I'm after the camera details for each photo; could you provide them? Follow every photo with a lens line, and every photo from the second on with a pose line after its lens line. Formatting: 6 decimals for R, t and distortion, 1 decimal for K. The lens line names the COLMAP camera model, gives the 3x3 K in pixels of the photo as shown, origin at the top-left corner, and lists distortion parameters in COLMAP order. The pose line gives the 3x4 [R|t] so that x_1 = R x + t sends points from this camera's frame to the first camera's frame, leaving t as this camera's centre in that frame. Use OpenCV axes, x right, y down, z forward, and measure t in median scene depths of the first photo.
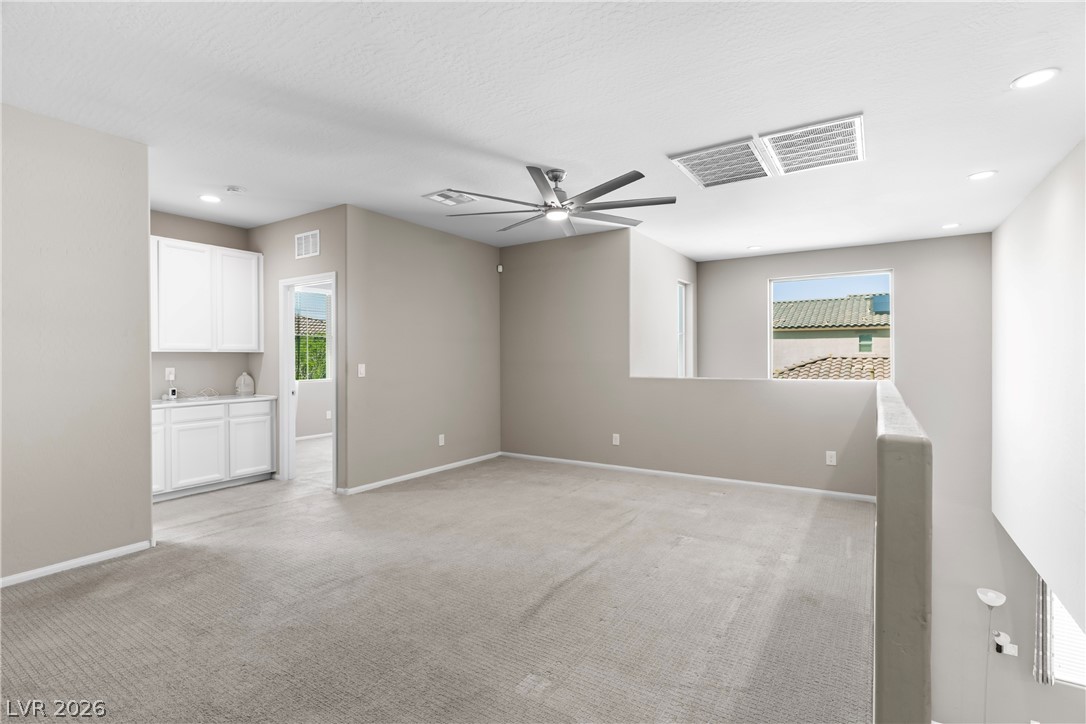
lens RADIAL K [[512.0, 0, 543.7], [0, 512.0, 359.6], [0, 0, 1]] dist [0.002523, 0.000979]
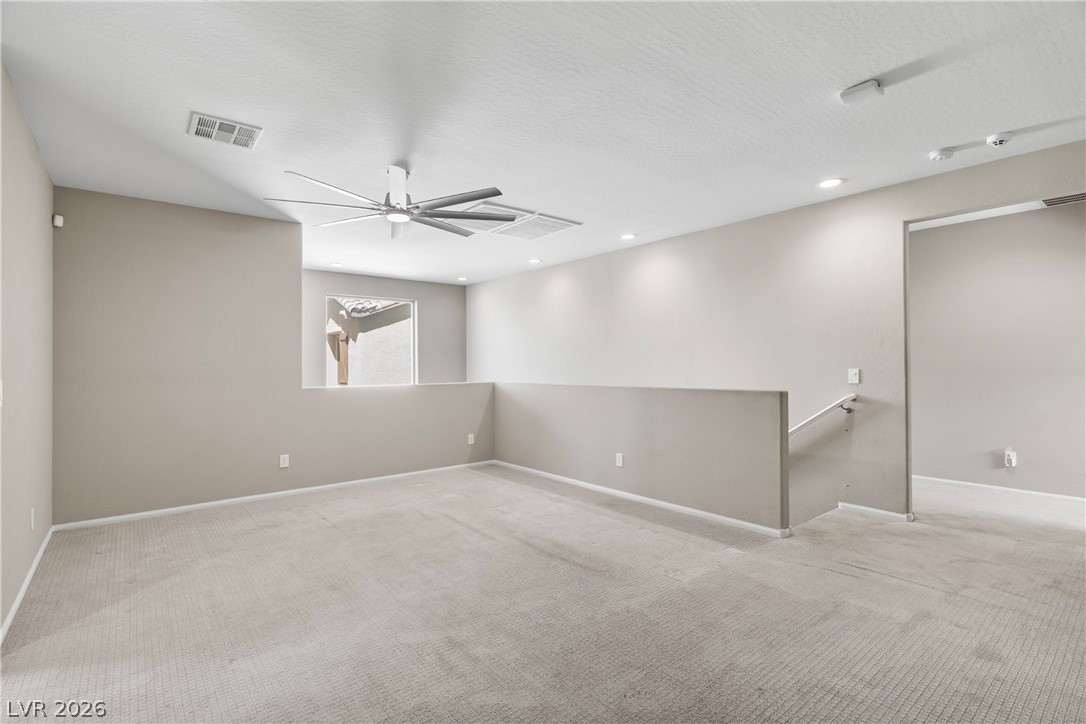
lens RADIAL K [[512.0, 0, 543.7], [0, 512.0, 359.6], [0, 0, 1]] dist [0.002523, 0.000979]
pose [[0.308869, 0.011314, 0.951037, -0.902346], [0.009529, 0.999842, -0.014990, 0.001354], [-0.951057, 0.013692, 0.308713, 0.504276]]
